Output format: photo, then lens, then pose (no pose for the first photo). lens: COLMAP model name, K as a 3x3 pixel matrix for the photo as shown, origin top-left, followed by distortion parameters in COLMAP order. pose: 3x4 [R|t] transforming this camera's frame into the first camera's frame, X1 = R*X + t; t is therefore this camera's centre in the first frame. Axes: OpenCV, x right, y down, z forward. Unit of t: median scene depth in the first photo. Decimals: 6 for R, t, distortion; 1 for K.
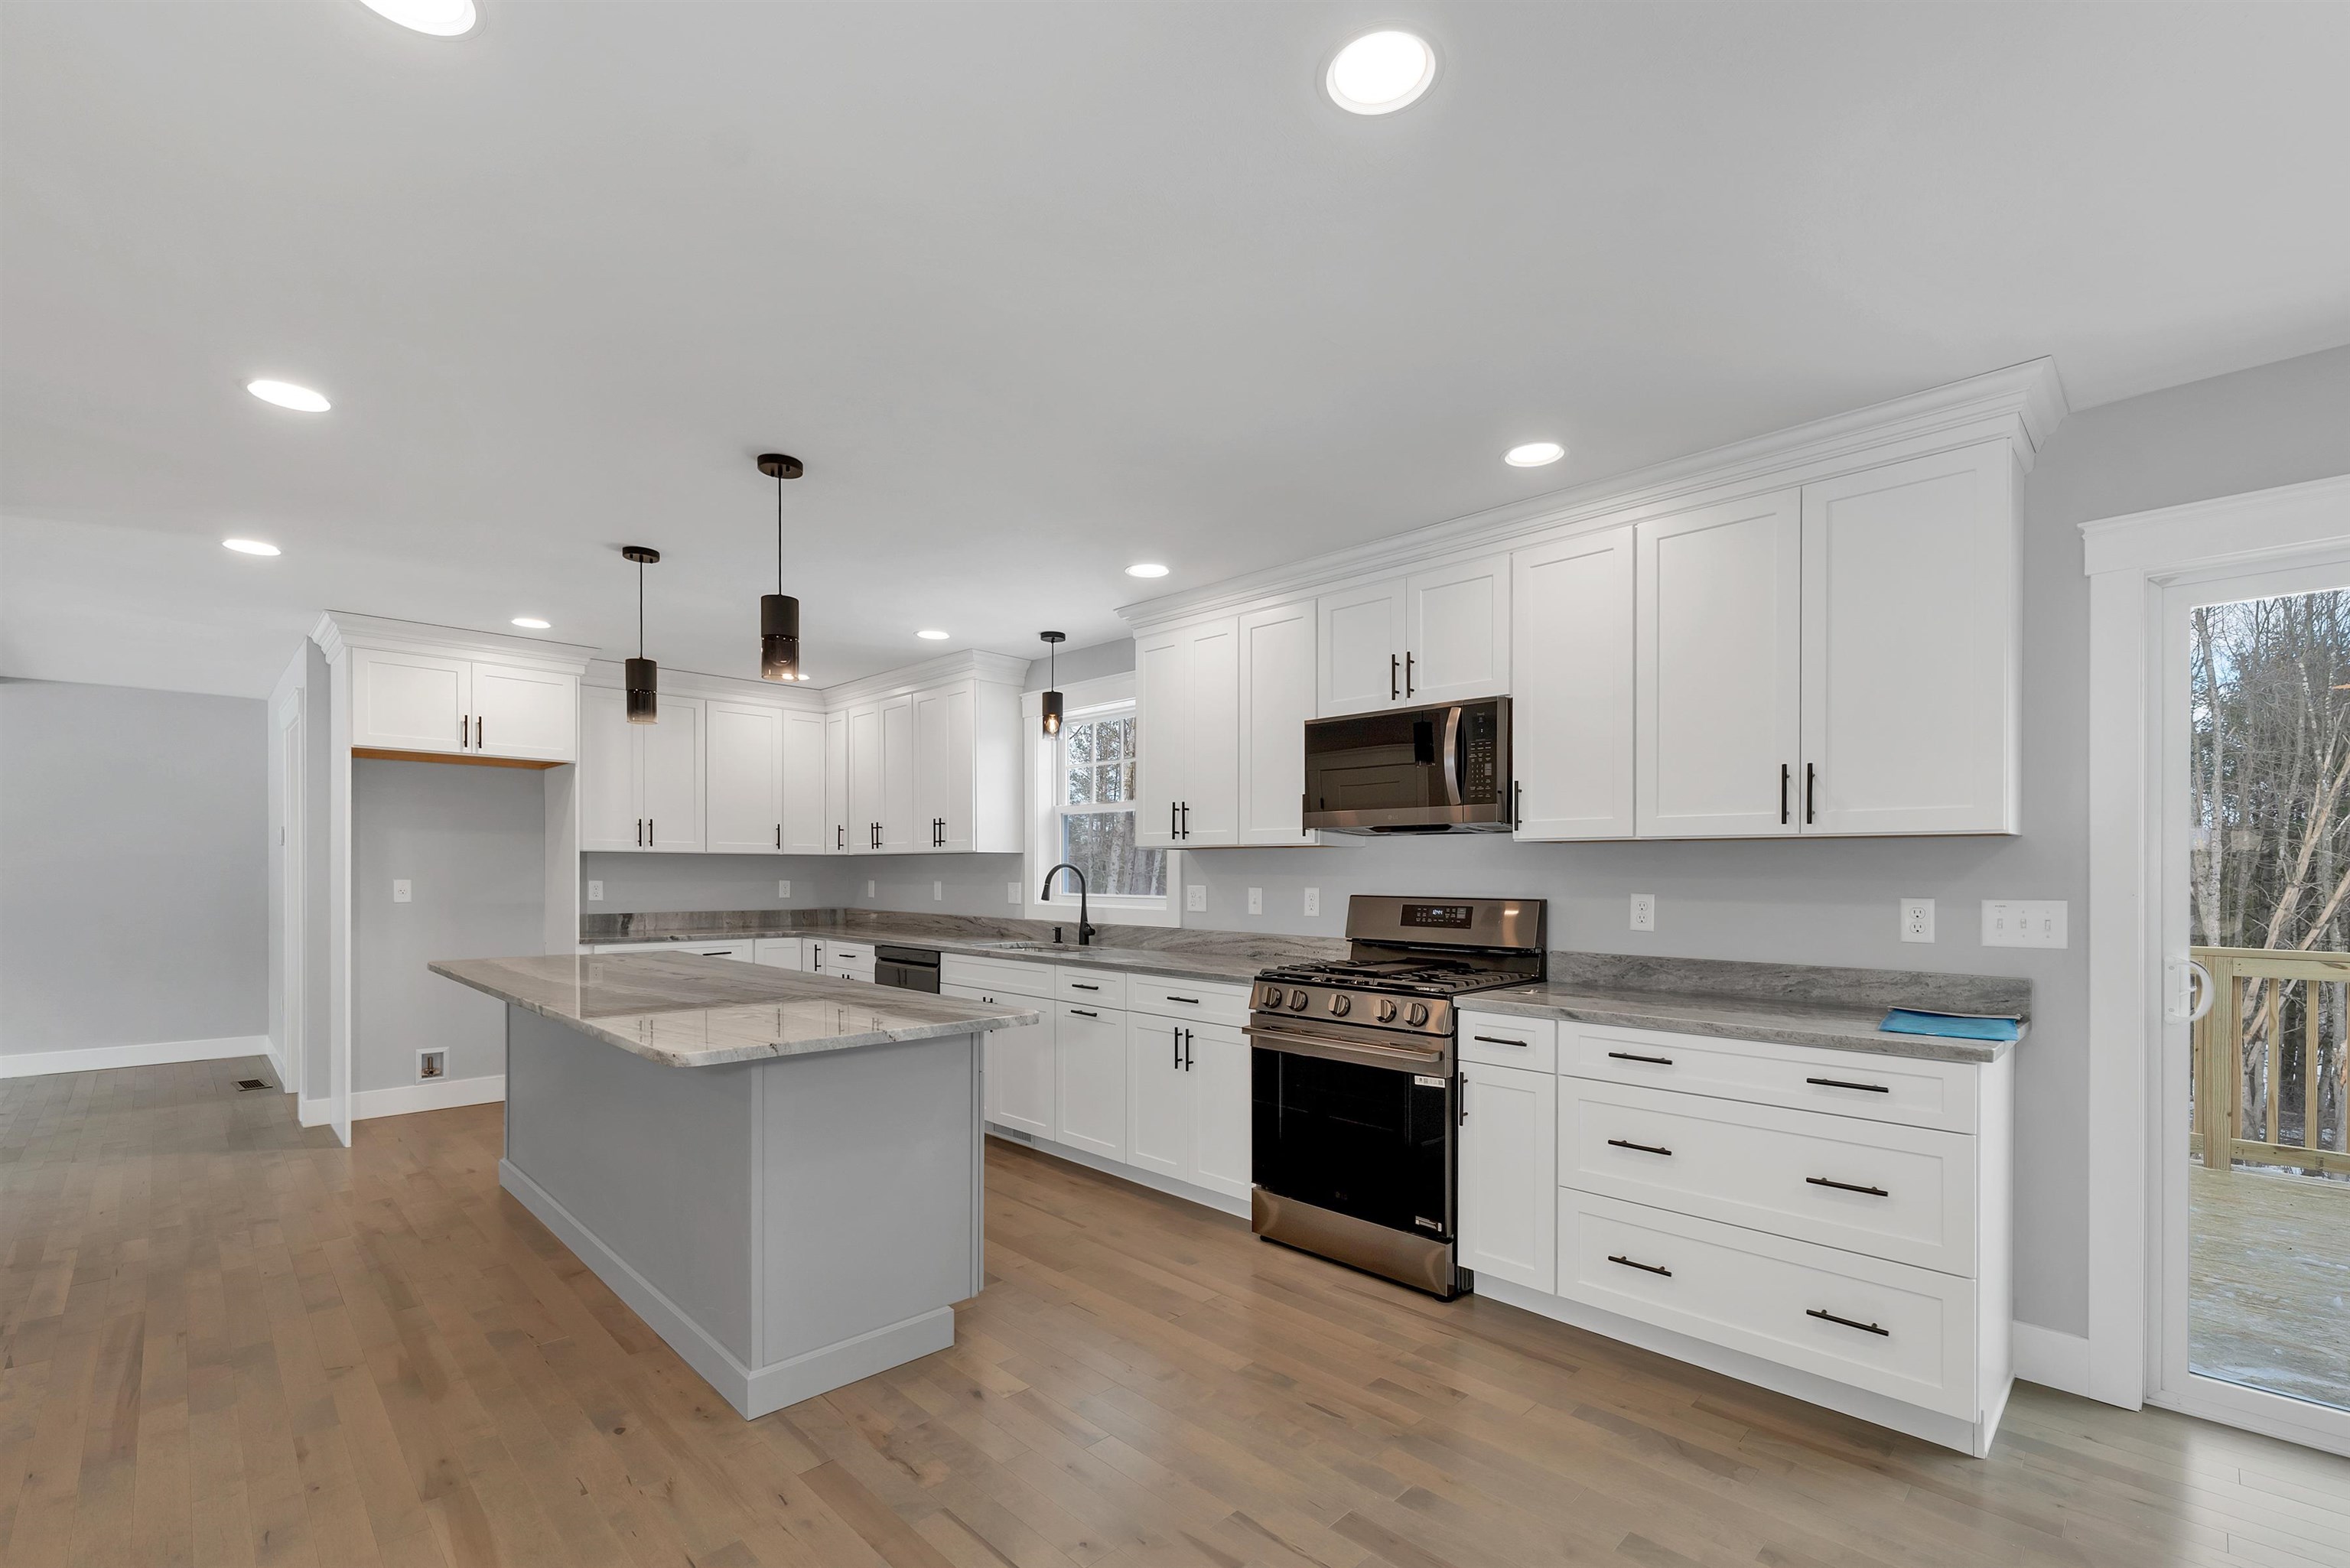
lens RADIAL K [[1014.8, 0, 1168.1], [0, 1014.8, 862.7], [0, 0, 1]] dist [0.000739, 0.000073]
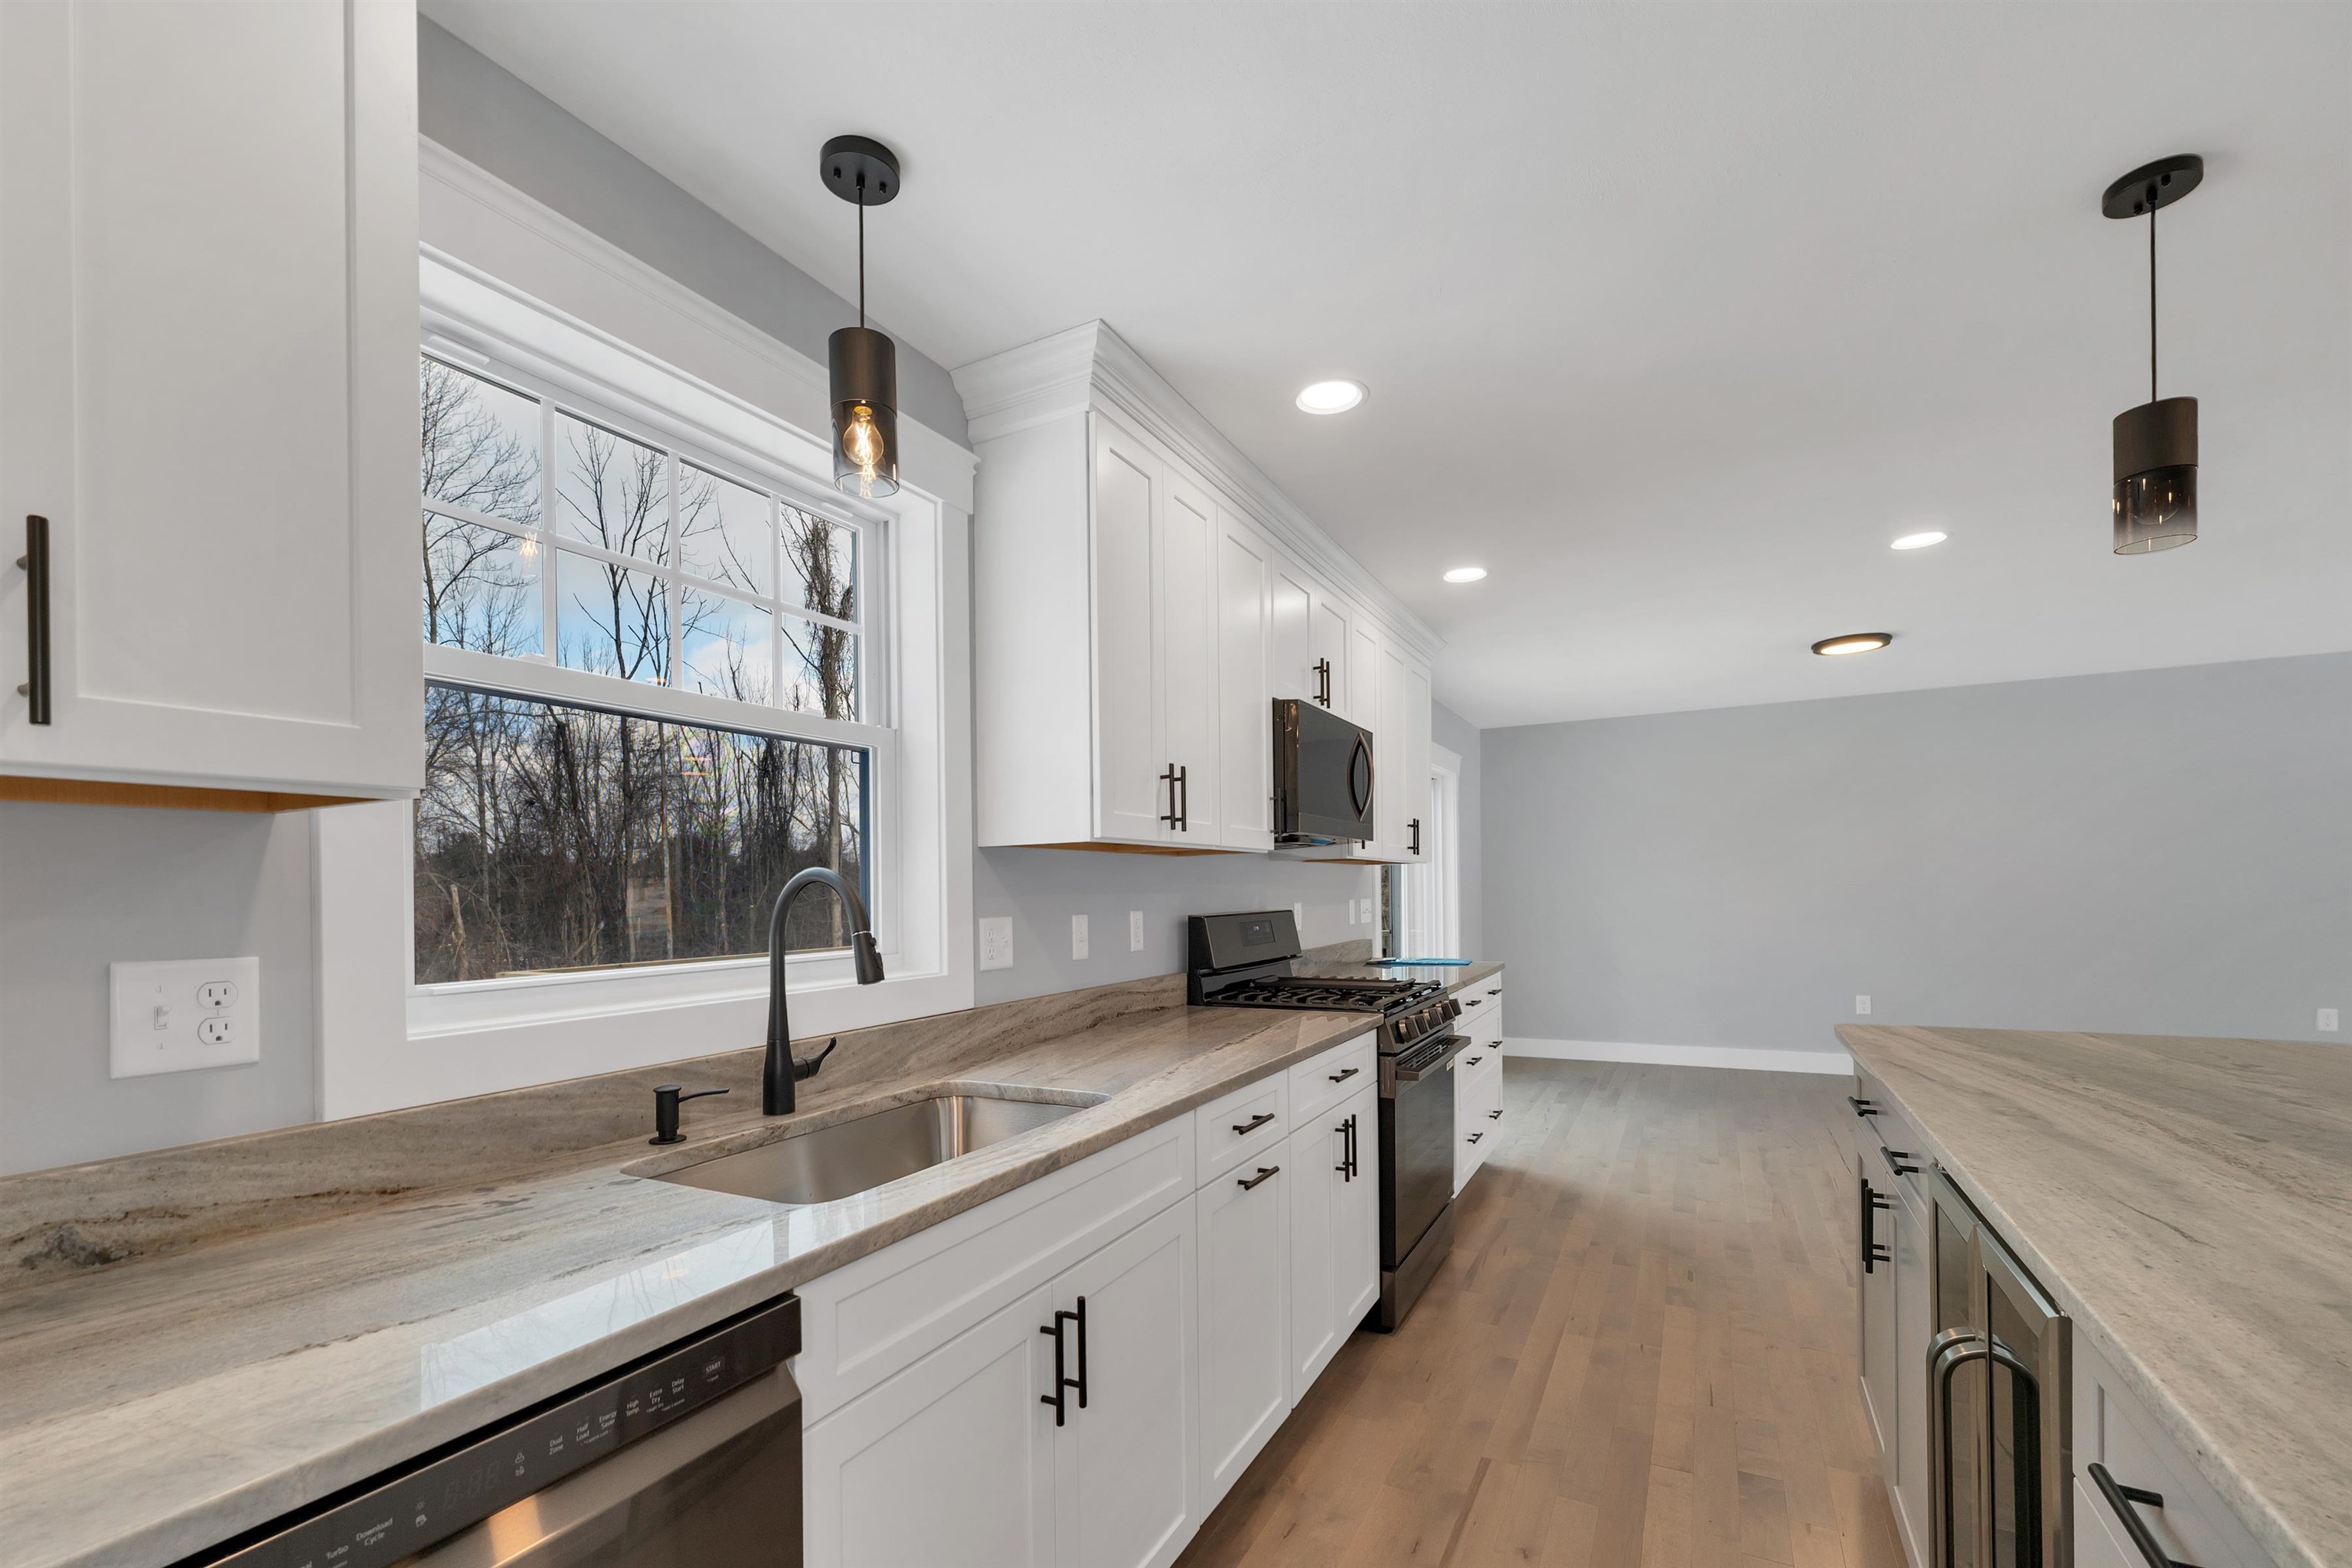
lens RADIAL K [[981.2, 0, 1146.5], [0, 981.2, 886.3], [0, 0, 1]] dist [-0.001336, -0.000354]
pose [[-0.270981, 0.012749, 0.962500, -0.599660], [0.015453, 0.999841, -0.008893, 0.015482], [-0.962461, 0.012464, -0.271135, 1.350823]]
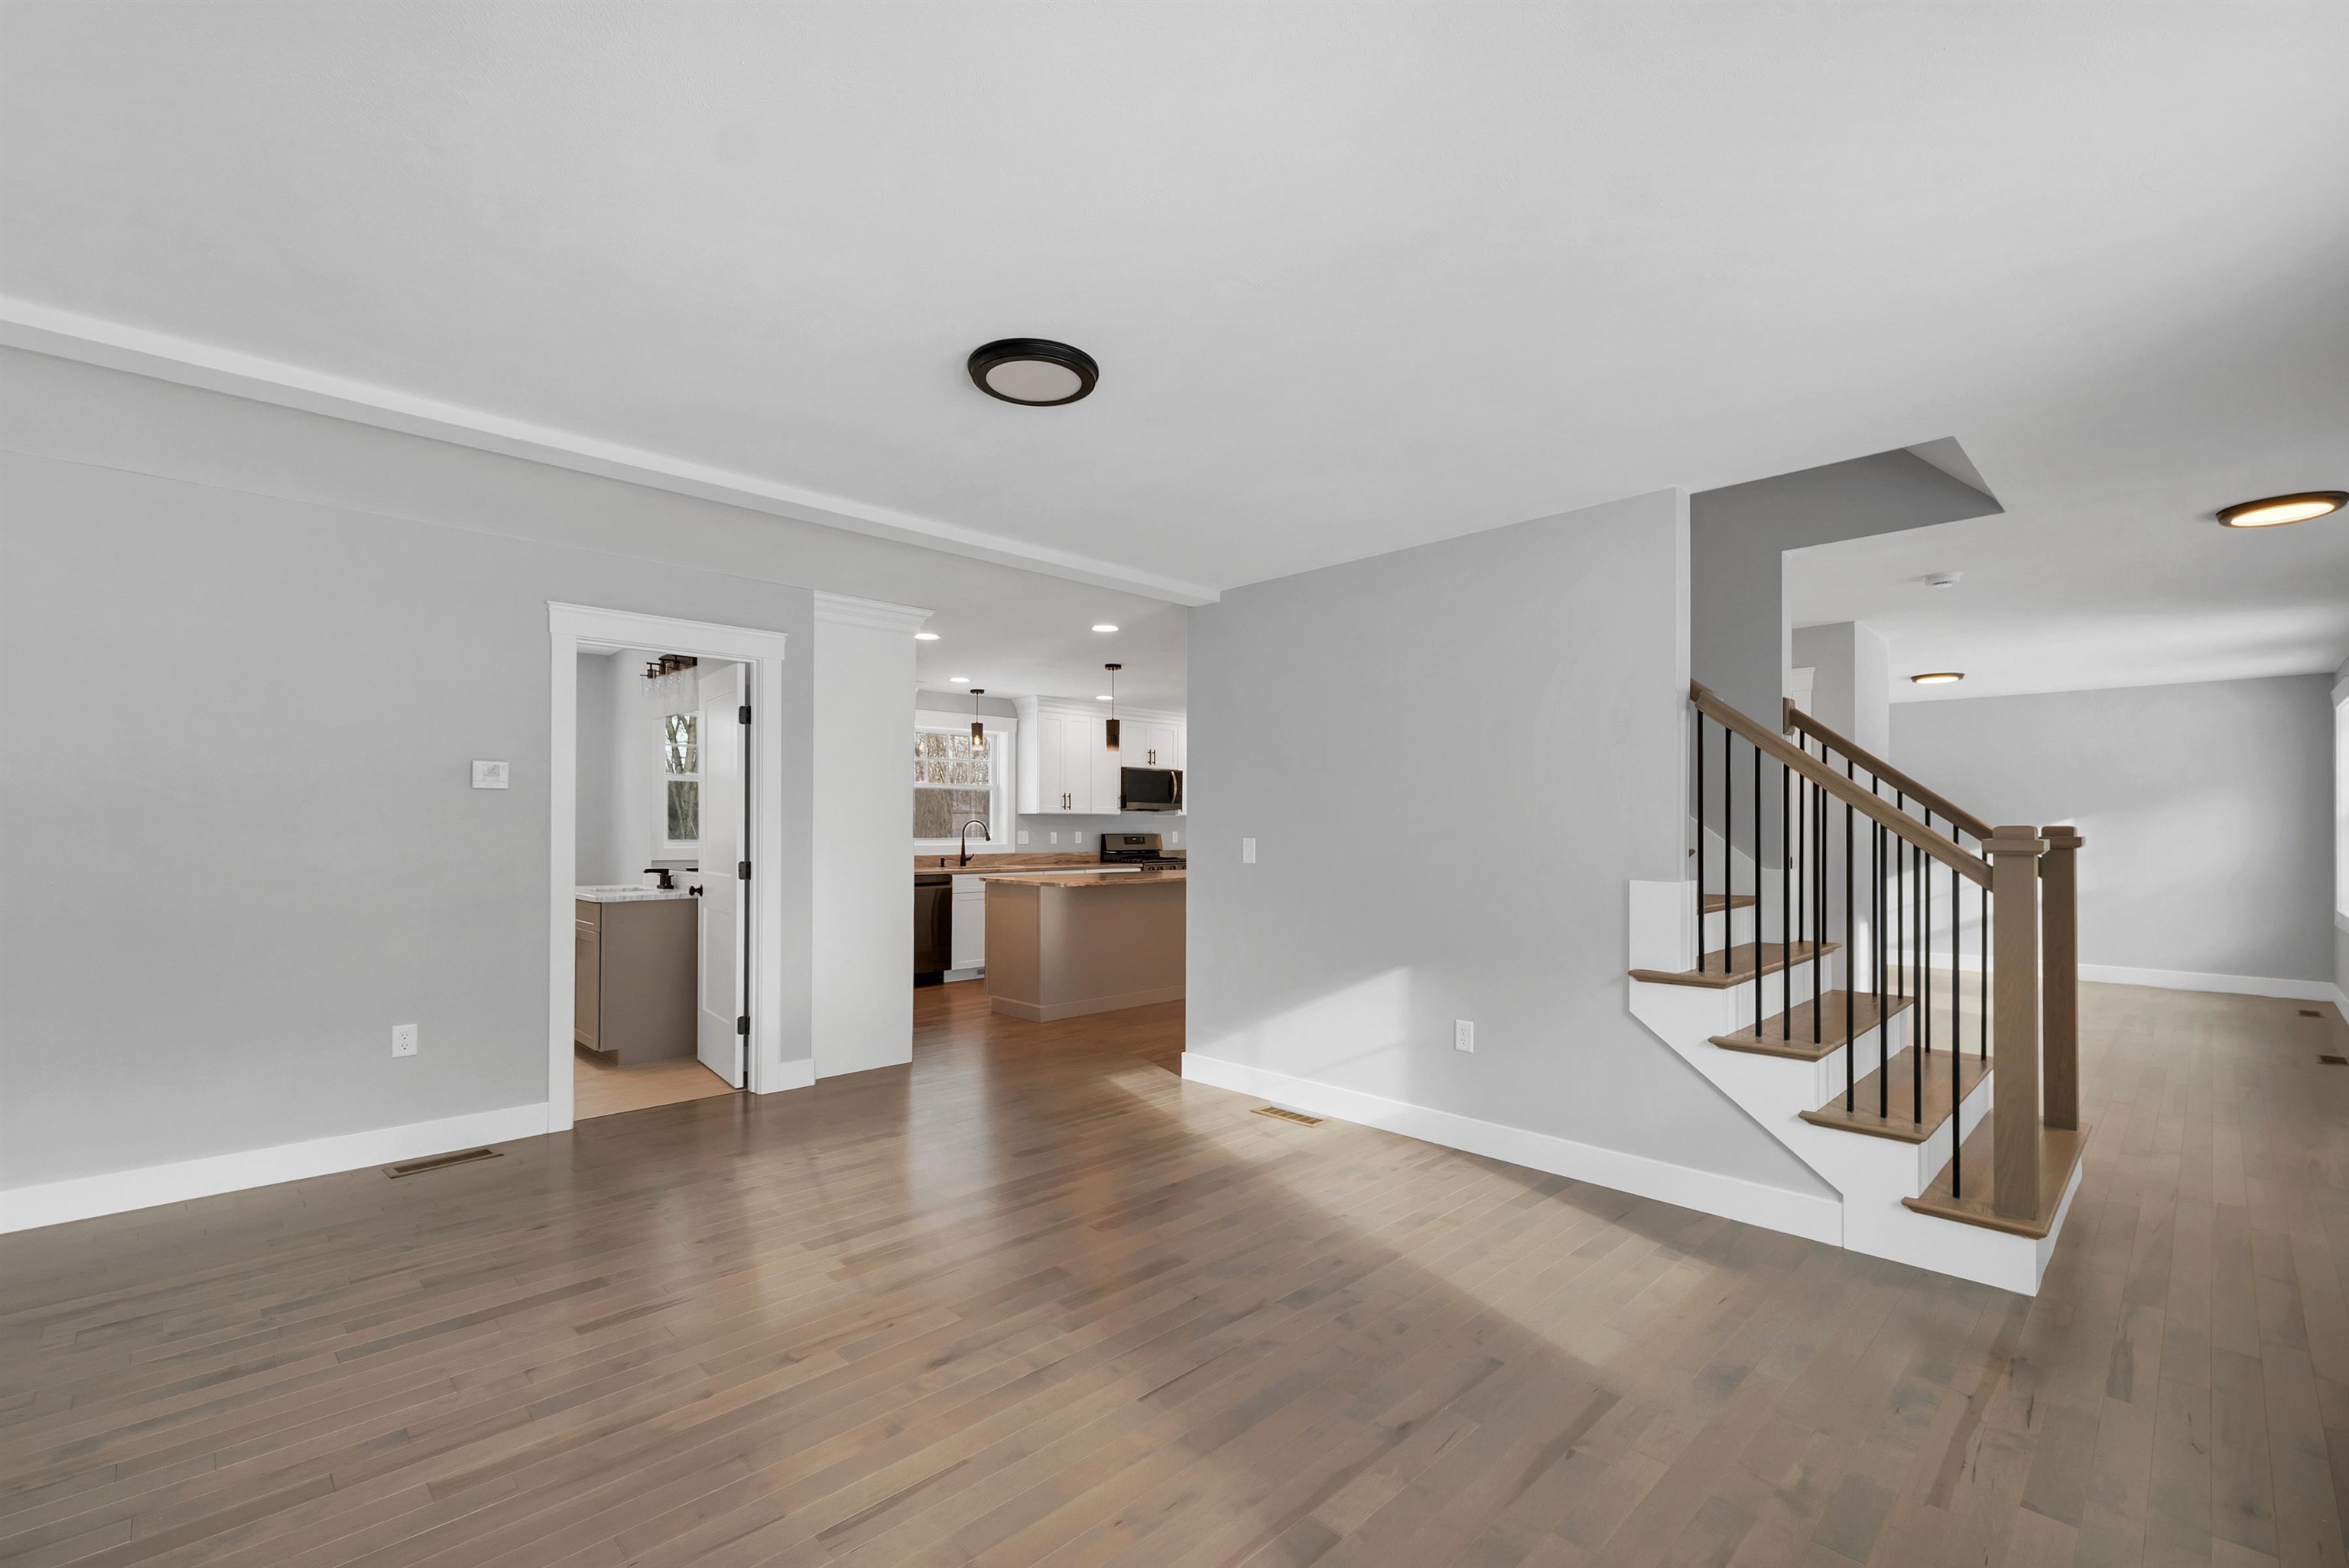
lens RADIAL K [[994.5, 0, 1168.9], [0, 994.5, 827.7], [0, 0, 1]] dist [-0.000237, -0.000179]
pose [[0.014374, -0.005719, 0.999880, -2.493682], [-0.013233, 0.999895, 0.005910, -0.000505], [-0.999809, -0.013316, 0.014297, 0.865457]]
